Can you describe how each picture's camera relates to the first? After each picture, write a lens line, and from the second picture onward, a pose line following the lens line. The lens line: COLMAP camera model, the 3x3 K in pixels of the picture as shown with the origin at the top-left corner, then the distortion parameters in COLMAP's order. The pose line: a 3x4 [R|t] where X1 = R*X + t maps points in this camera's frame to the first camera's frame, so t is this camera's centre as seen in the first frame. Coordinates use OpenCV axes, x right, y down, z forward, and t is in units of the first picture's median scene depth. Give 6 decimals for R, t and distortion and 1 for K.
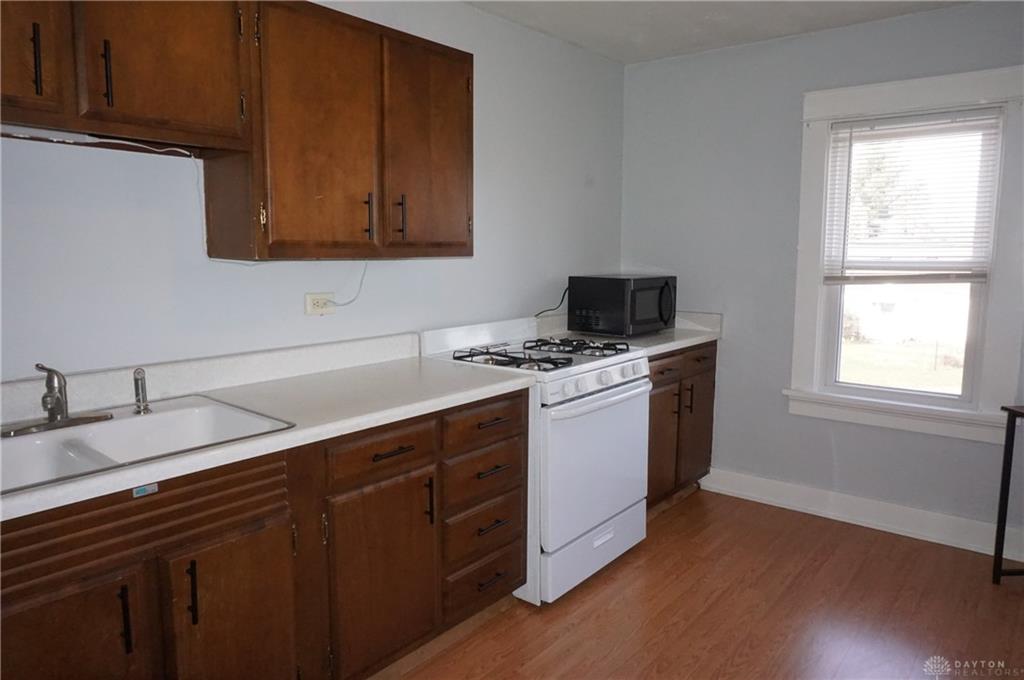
lens RADIAL K [[682.5, 0, 507.1], [0, 682.5, 344.8], [0, 0, 1]] dist [-0.032431, 0.016551]
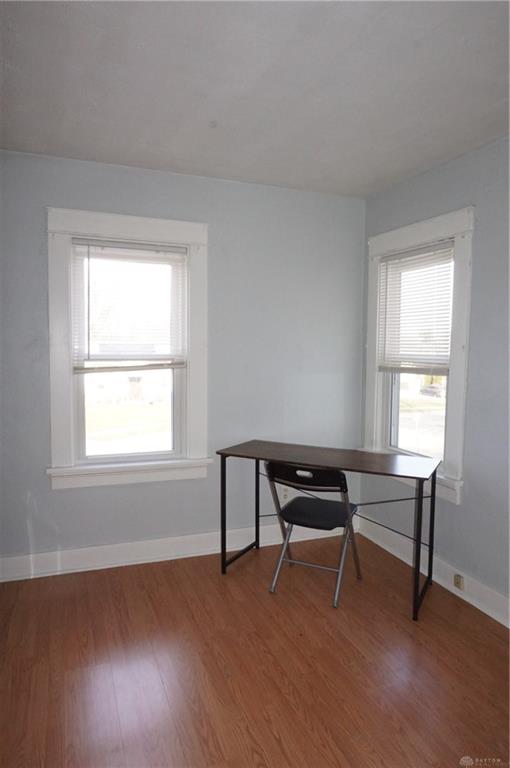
lens RADIAL K [[511.9, 0, 257.4], [0, 511.9, 388.2], [0, 0, 1]] dist [-0.032431, 0.016551]
pose [[0.465695, -0.064424, 0.882597, -0.214511], [0.111529, 0.993667, 0.013684, -0.054502], [-0.877889, 0.092062, 0.469931, 0.403110]]
